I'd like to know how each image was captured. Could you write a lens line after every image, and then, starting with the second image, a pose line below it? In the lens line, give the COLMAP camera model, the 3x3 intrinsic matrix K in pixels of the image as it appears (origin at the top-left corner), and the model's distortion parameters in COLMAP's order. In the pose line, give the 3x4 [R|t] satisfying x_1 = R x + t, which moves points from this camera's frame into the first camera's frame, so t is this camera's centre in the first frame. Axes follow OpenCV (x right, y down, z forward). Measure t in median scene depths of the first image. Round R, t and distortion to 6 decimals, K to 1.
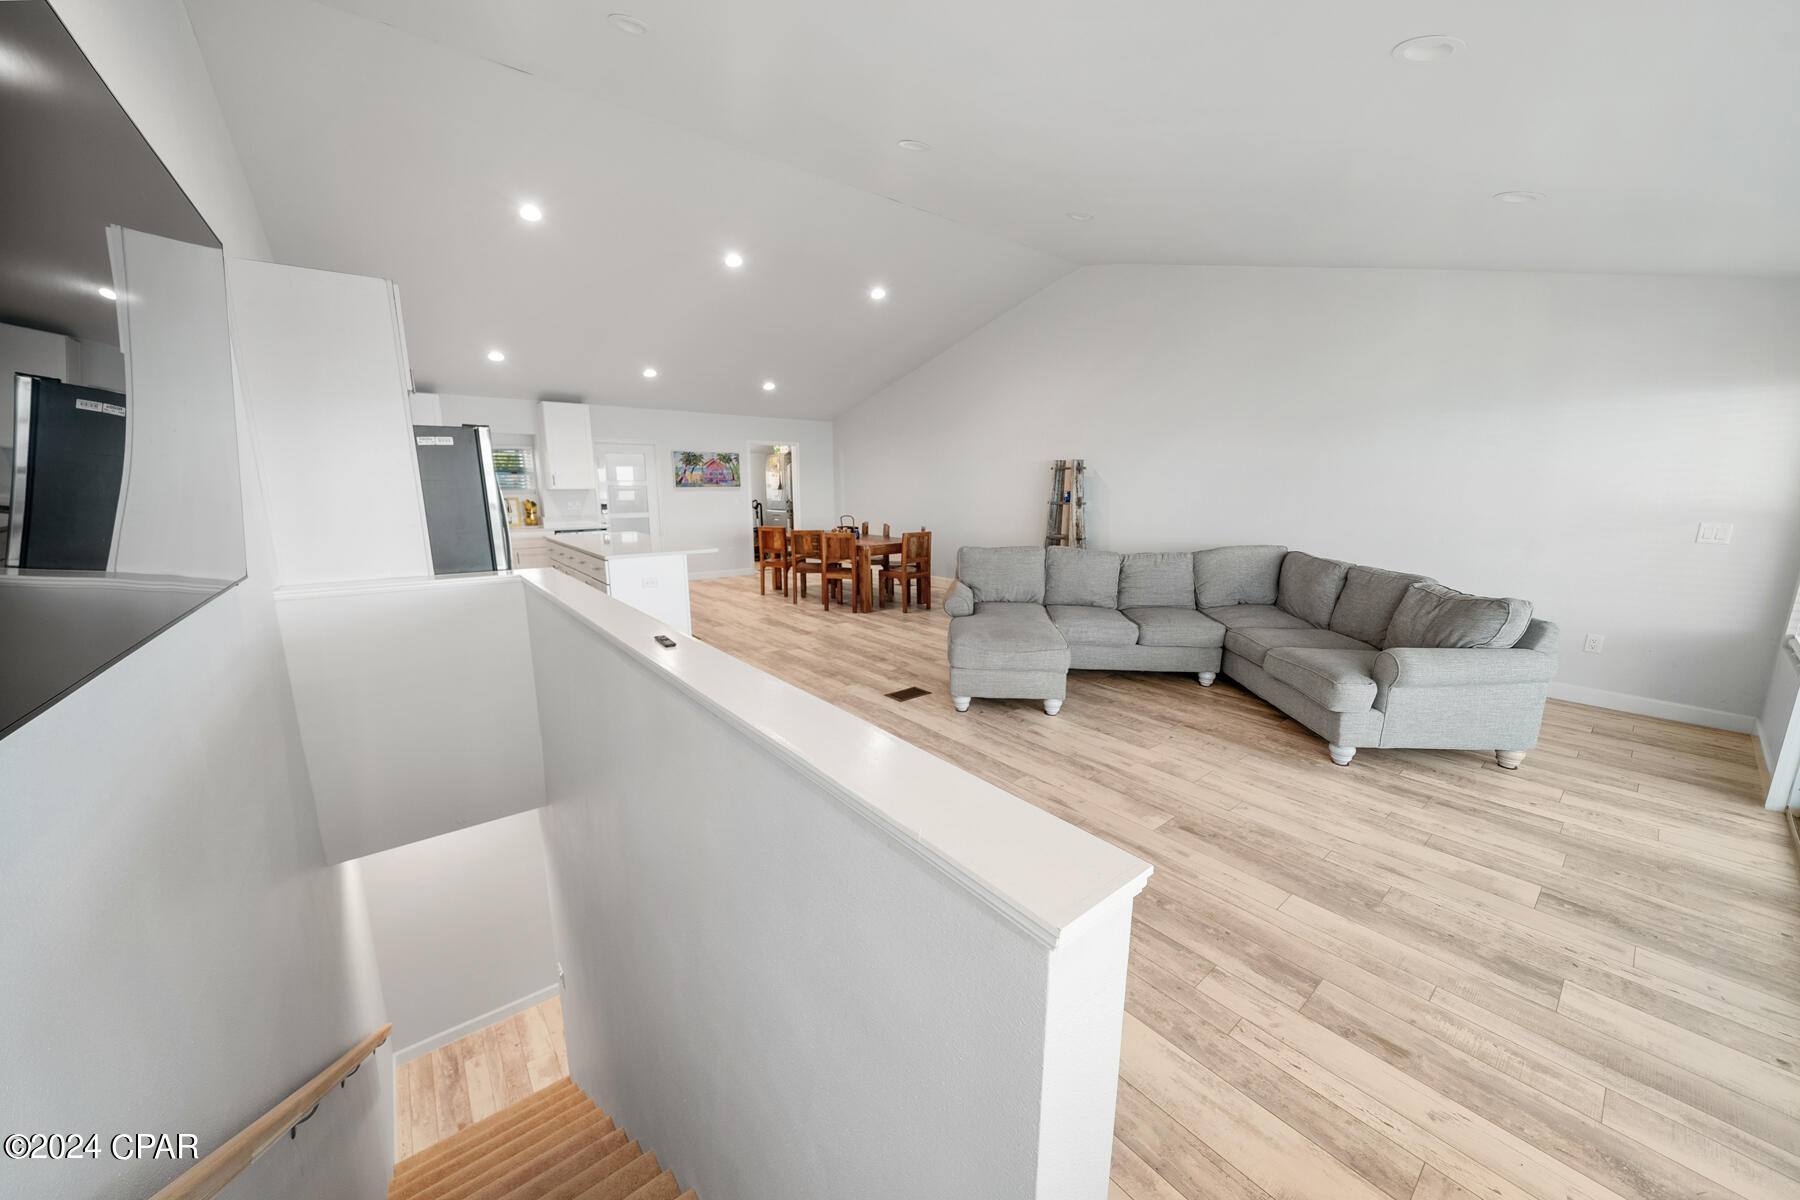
lens RADIAL K [[612.6, 0, 881.5], [0, 612.6, 595.4], [0, 0, 1]] dist [-0.005198, -0.000230]
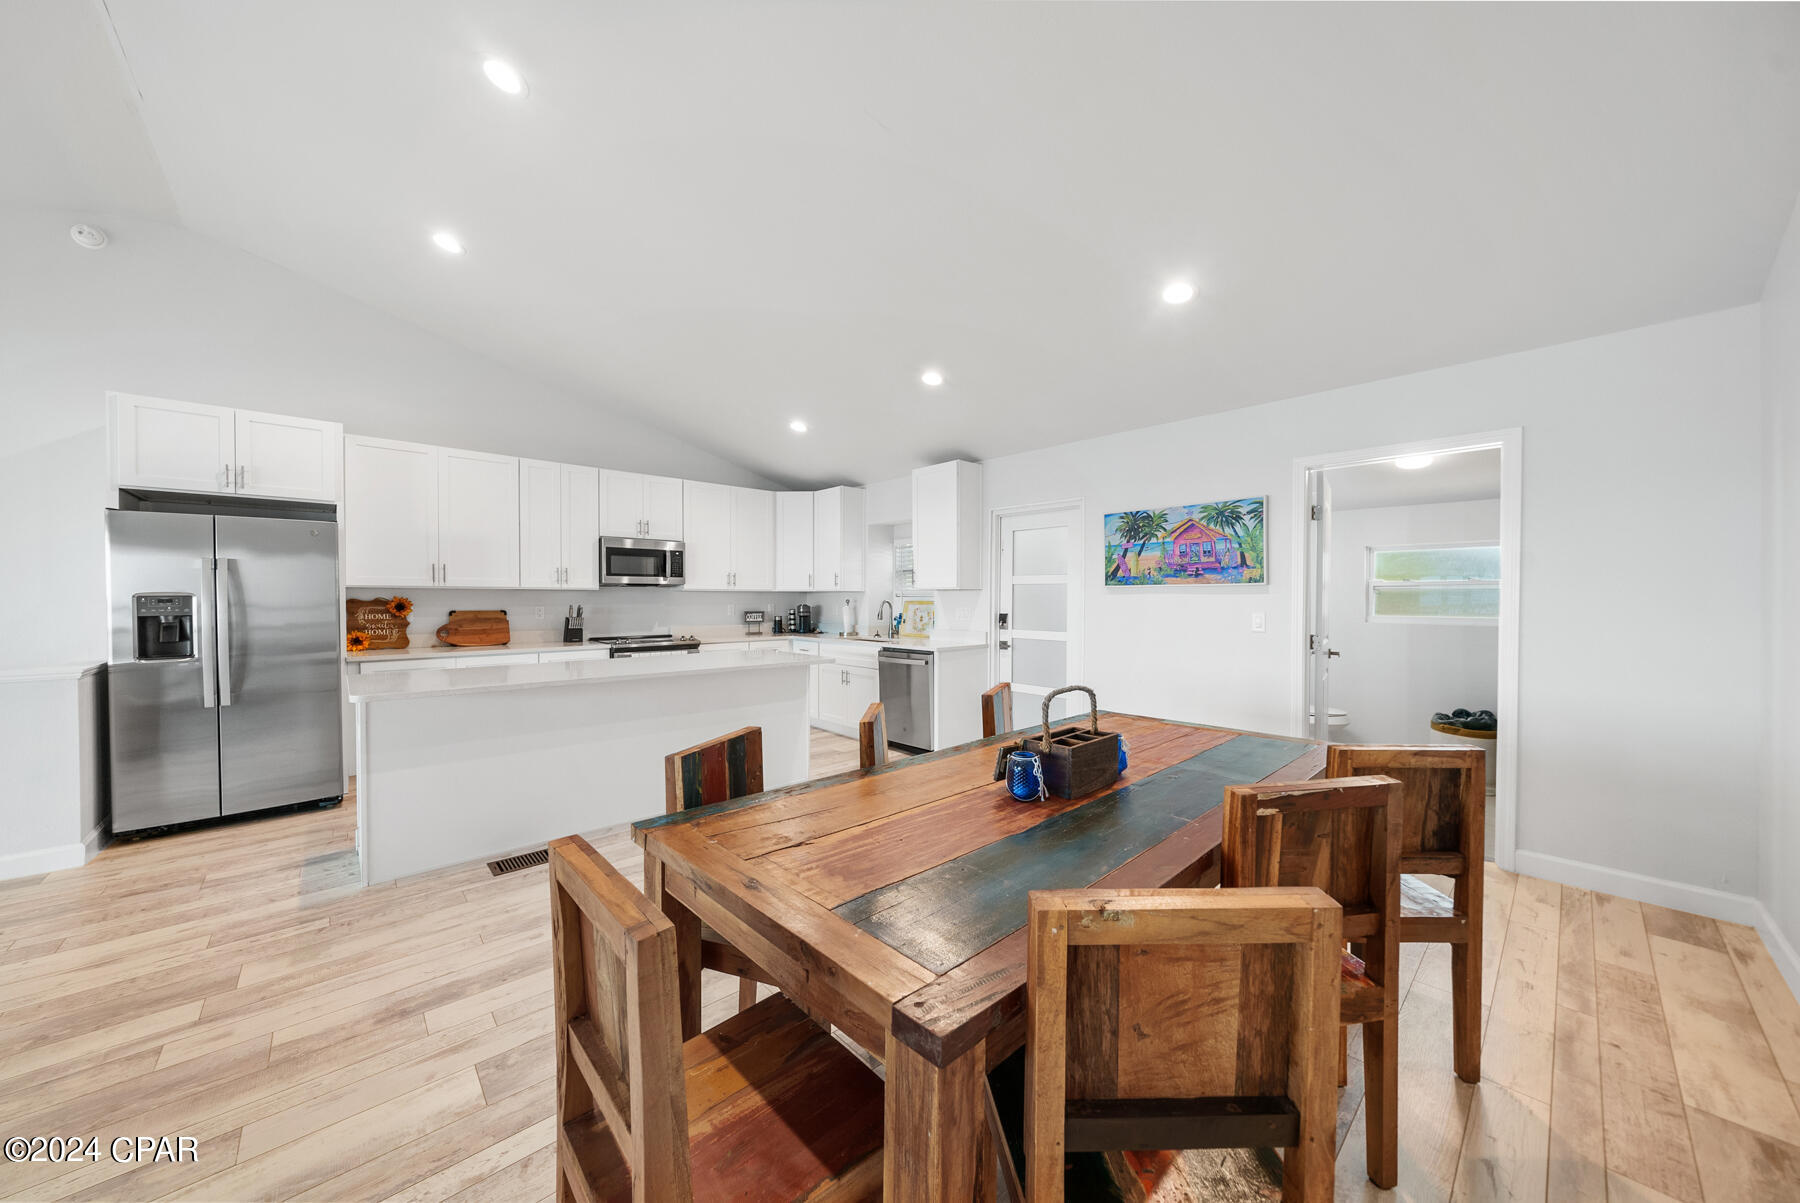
lens RADIAL K [[612.8, 0, 892.2], [0, 612.8, 606.1], [0, 0, 1]] dist [-0.000530, 0.000138]
pose [[0.098216, 0.014389, -0.995061, 0.326876], [-0.181585, 0.983368, -0.003703, -0.305613], [0.978458, 0.181051, 0.099195, 1.883324]]
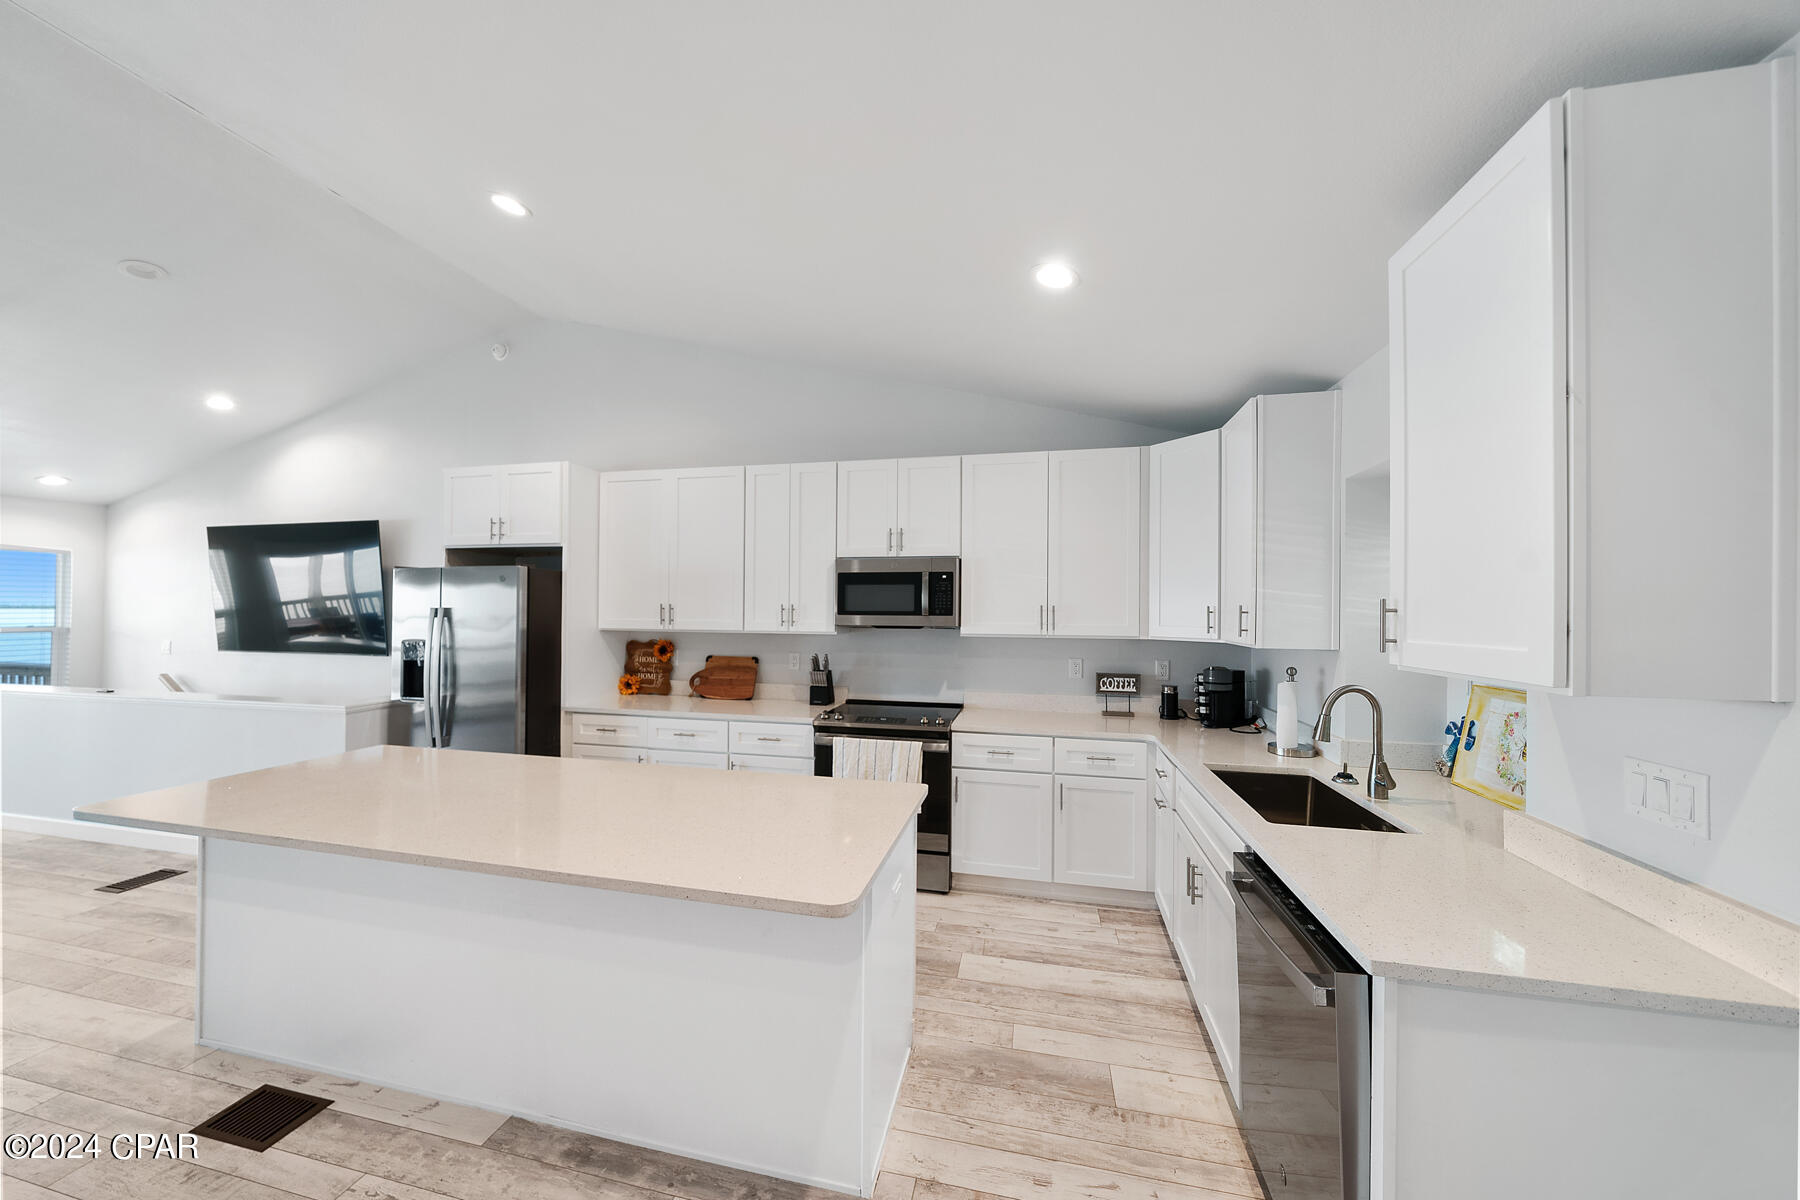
lens RADIAL K [[620.9, 0, 898.9], [0, 620.9, 607.9], [0, 0, 1]] dist [-0.006281, 0.000034]
pose [[-0.759042, -0.007418, -0.650999, -0.582407], [-0.124904, 0.983019, 0.134432, -0.416191], [0.638948, 0.183352, -0.747080, 2.165066]]
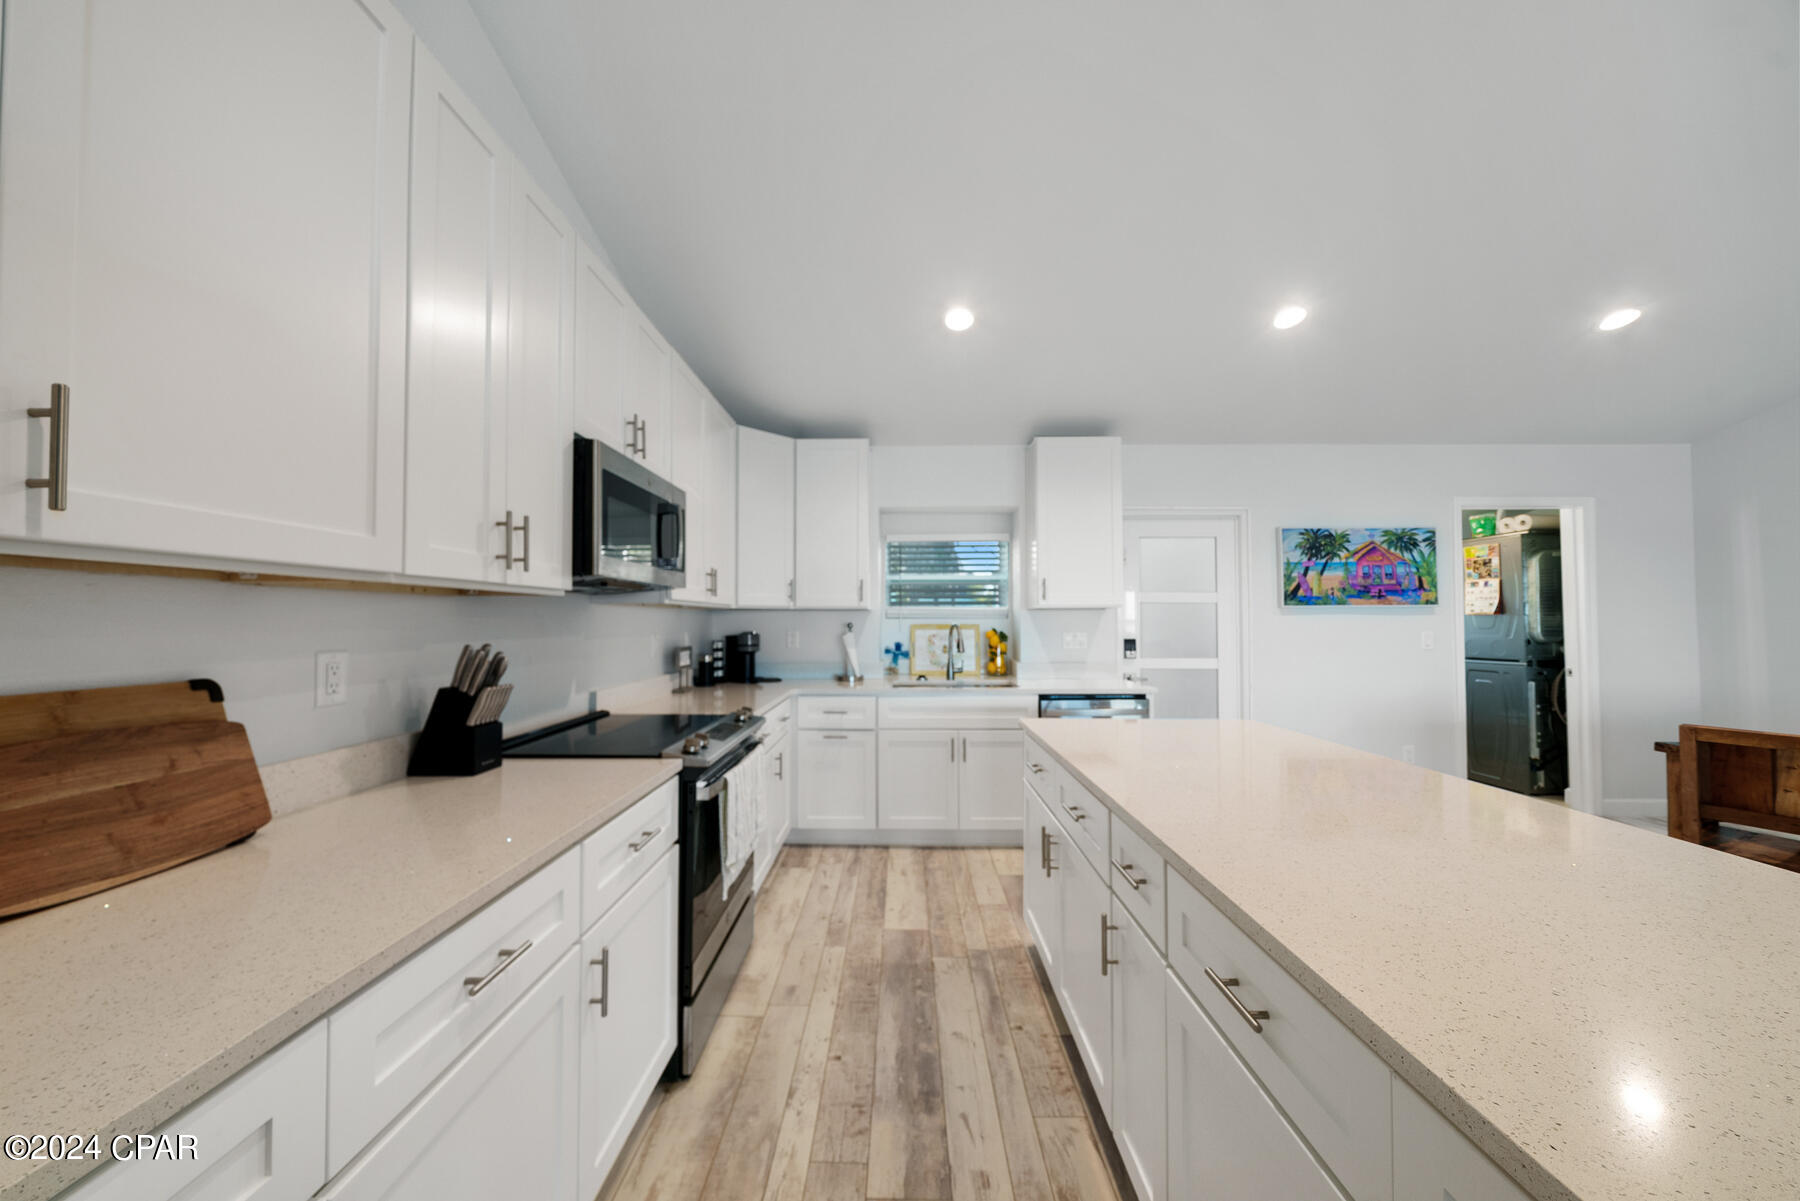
lens RADIAL K [[612.8, 0, 892.2], [0, 612.8, 605.1], [0, 0, 1]] dist [-0.000530, 0.000138]
pose [[0.789243, -0.016419, -0.613862, -0.685961], [-0.110264, 0.979606, -0.167969, -0.164964], [0.604101, 0.200255, 0.771337, 1.136893]]
